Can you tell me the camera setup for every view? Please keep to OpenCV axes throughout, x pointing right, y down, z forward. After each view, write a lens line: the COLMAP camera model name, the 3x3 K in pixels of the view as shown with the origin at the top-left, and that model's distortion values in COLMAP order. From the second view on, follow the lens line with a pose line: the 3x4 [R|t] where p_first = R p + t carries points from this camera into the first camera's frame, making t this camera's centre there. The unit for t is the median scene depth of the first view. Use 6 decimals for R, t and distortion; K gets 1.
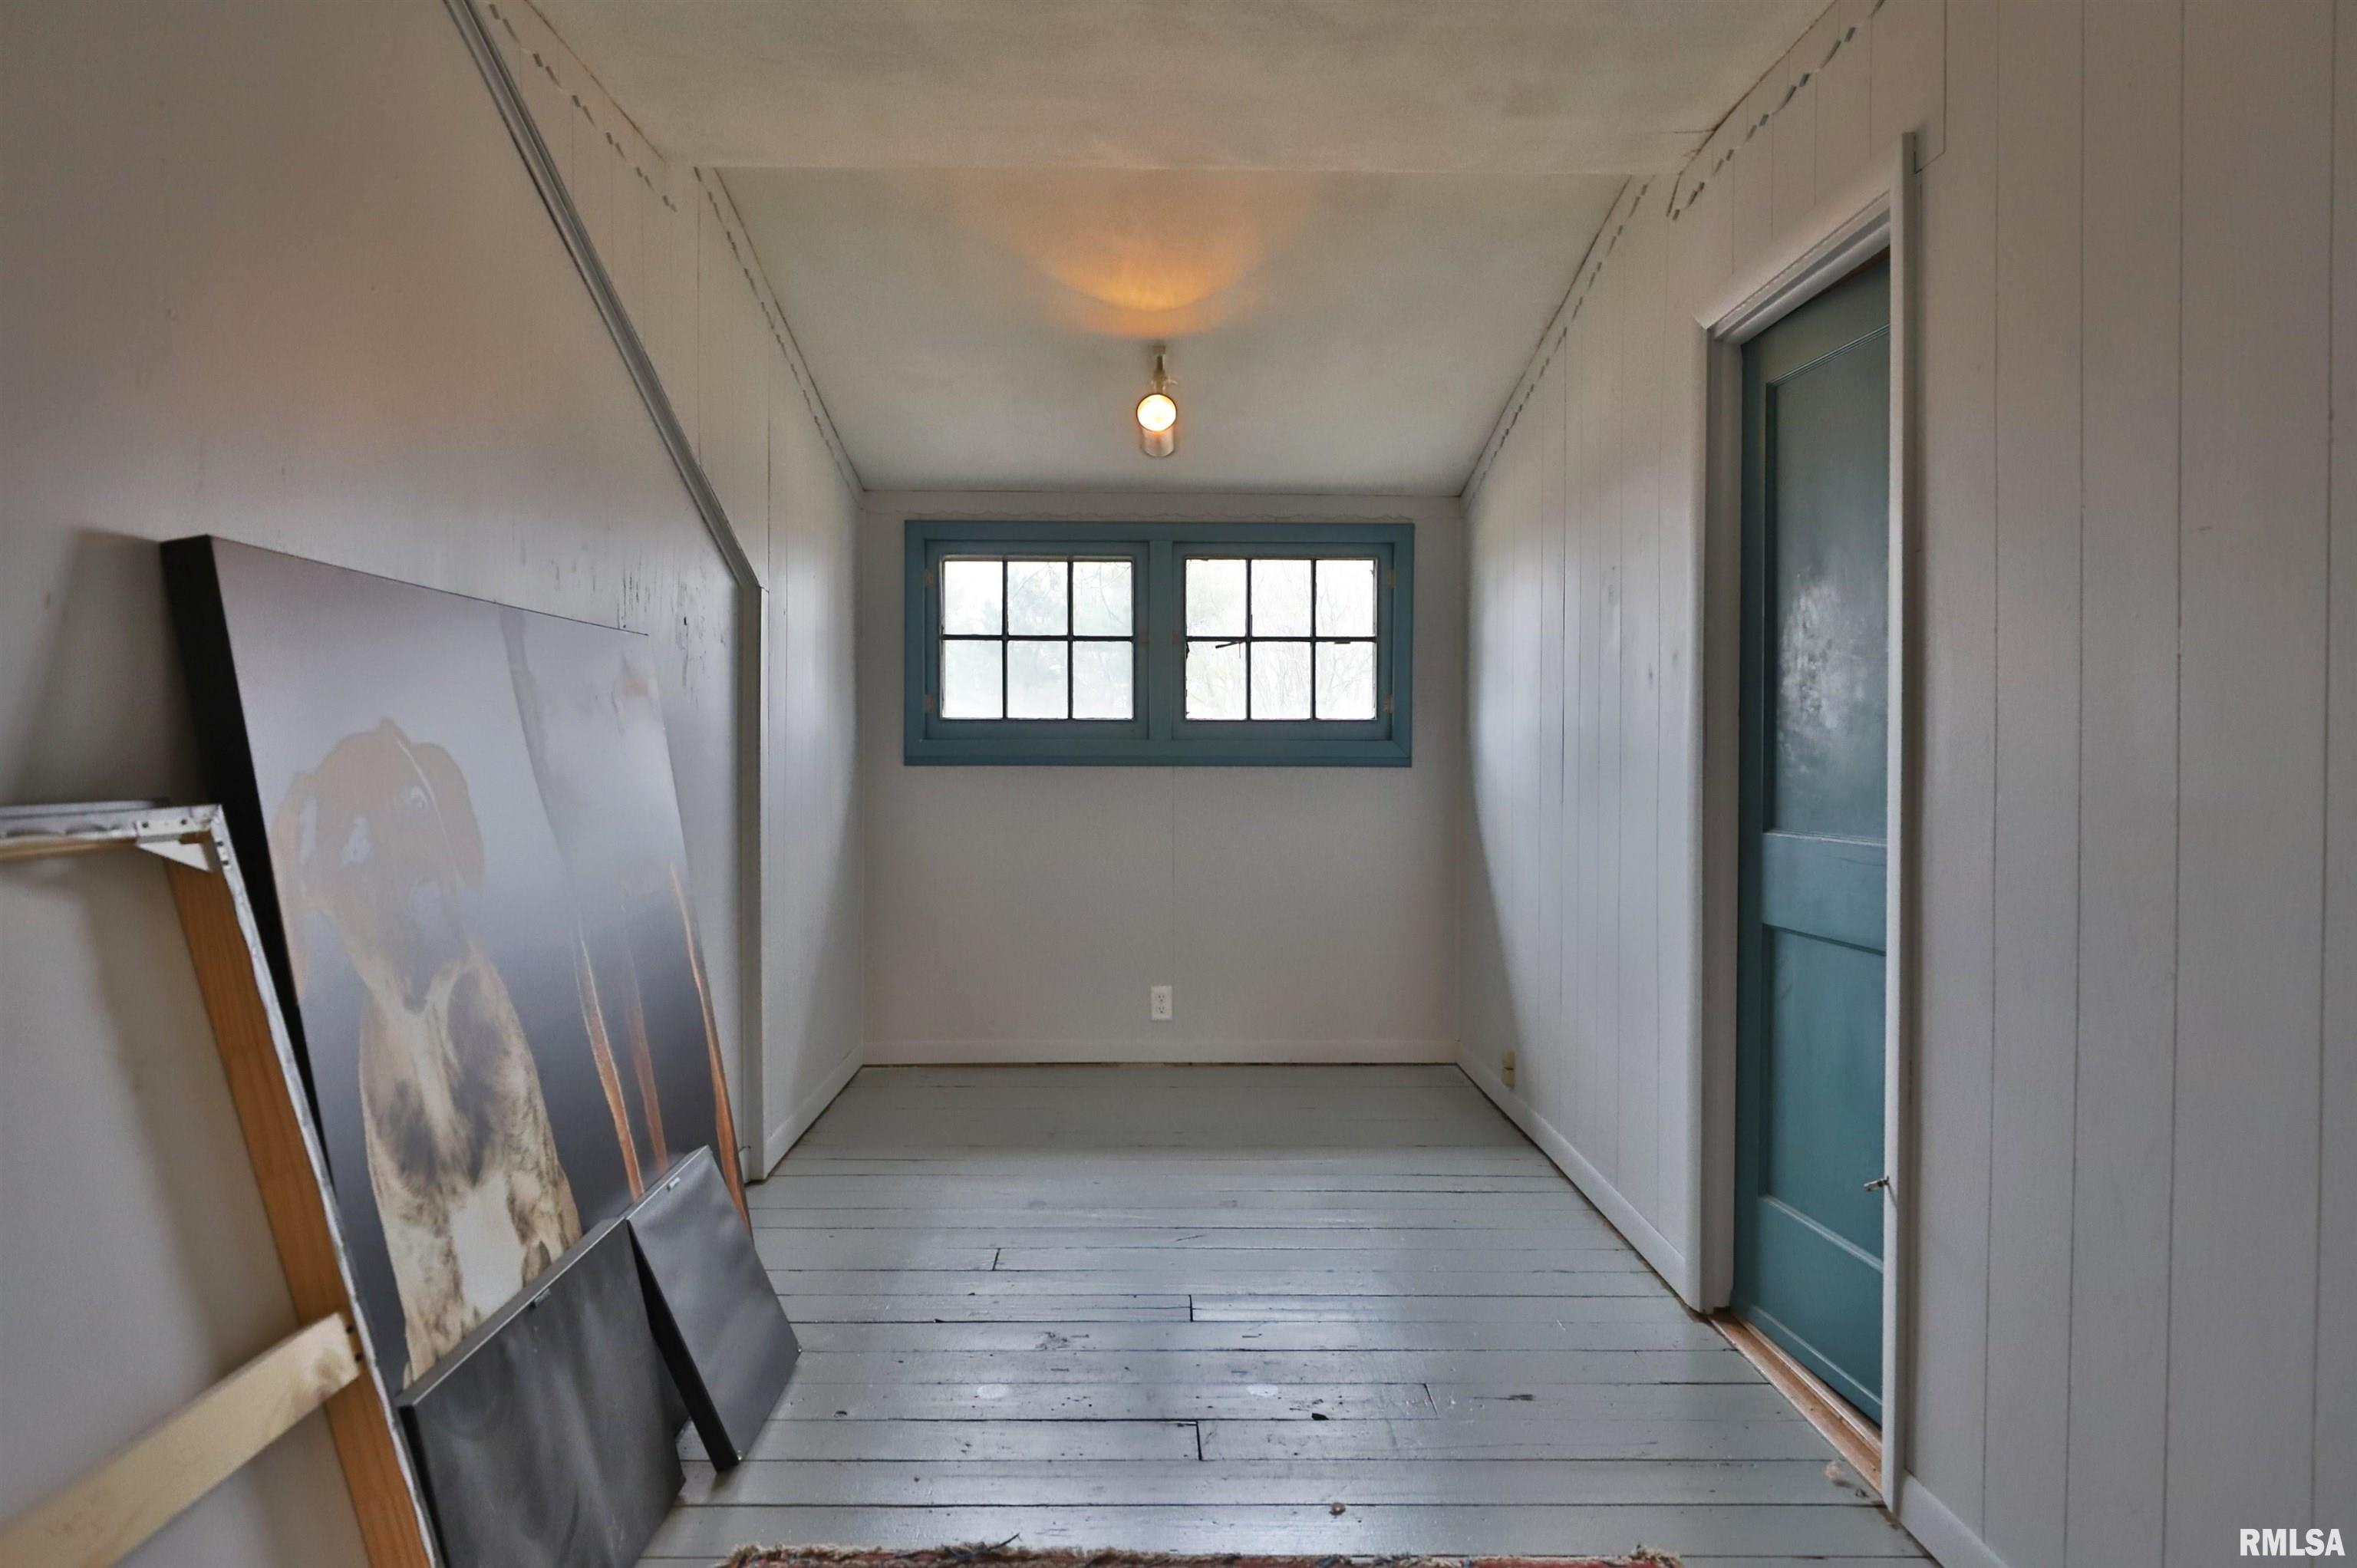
lens RADIAL K [[1359.0, 0, 1172.7], [0, 1359.0, 775.5], [0, 0, 1]] dist [0.001870, 0.000056]
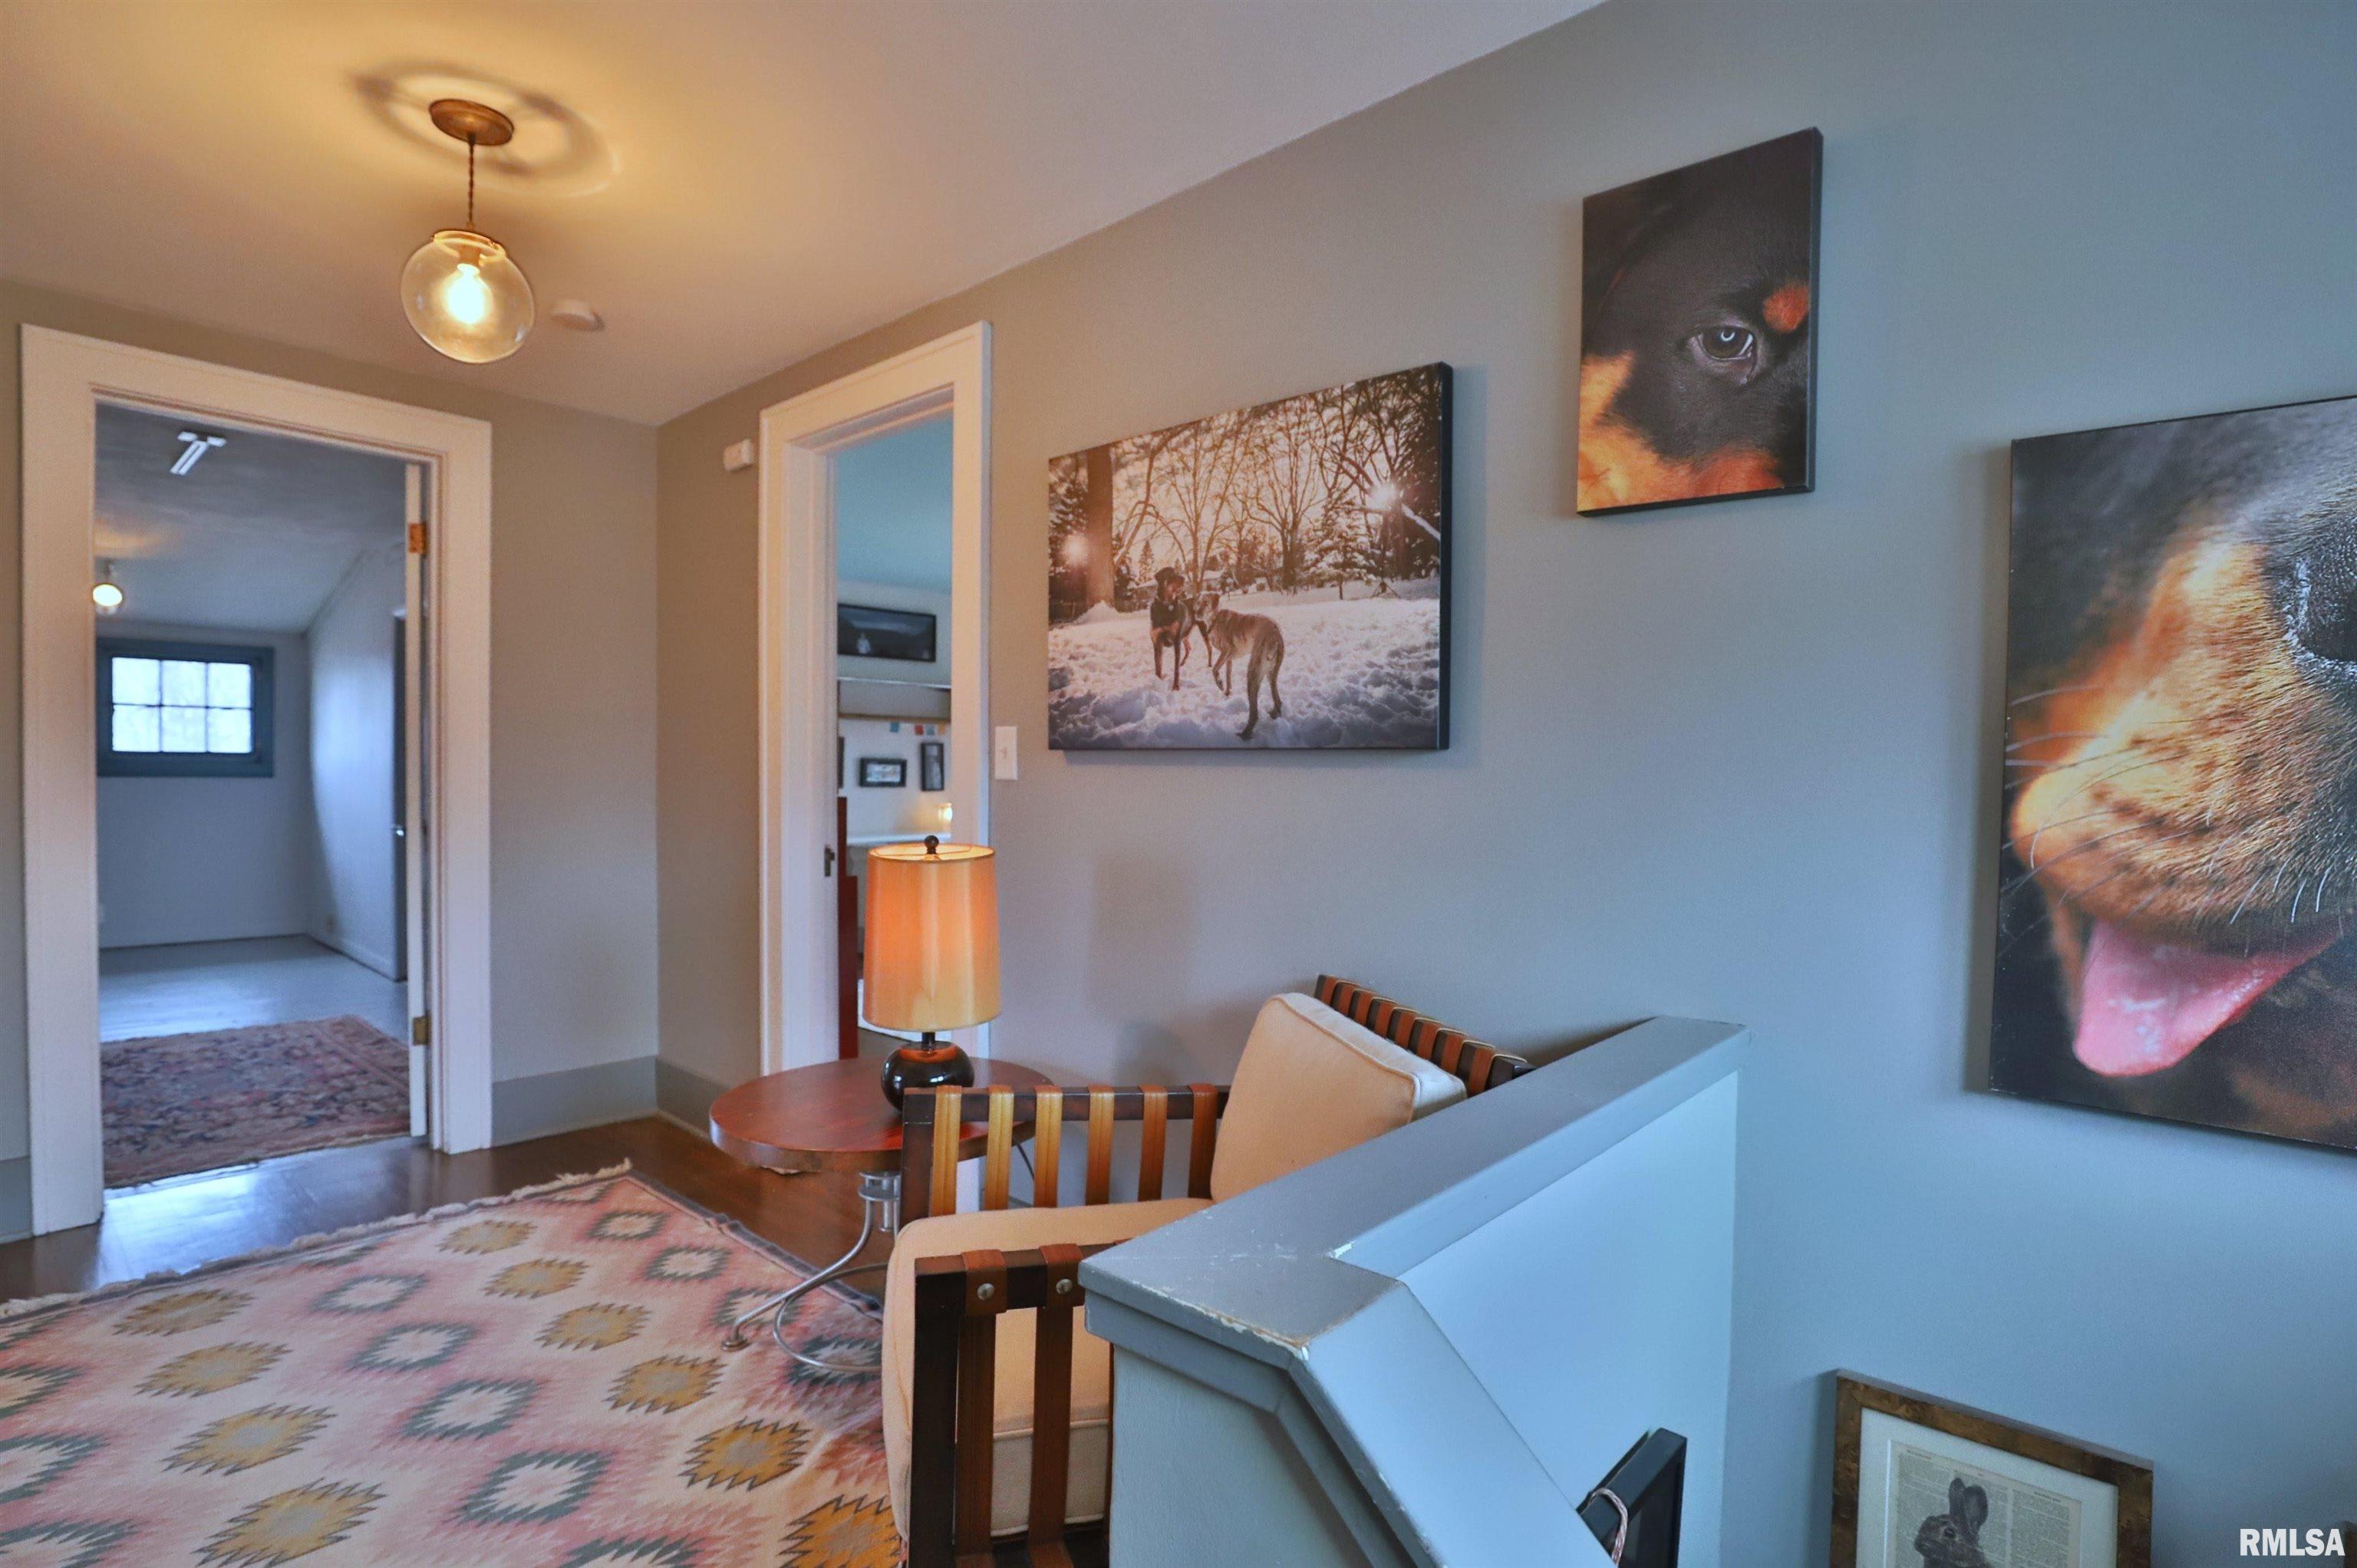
lens RADIAL K [[1149.2, 0, 1173.9], [0, 1149.2, 788.9], [0, 0, 1]] dist [-0.027750, 0.004860]
pose [[0.684234, -0.004517, 0.729249, -0.115321], [0.006020, 0.999982, 0.000545, 0.015011], [-0.729238, 0.004017, 0.684249, -0.988324]]
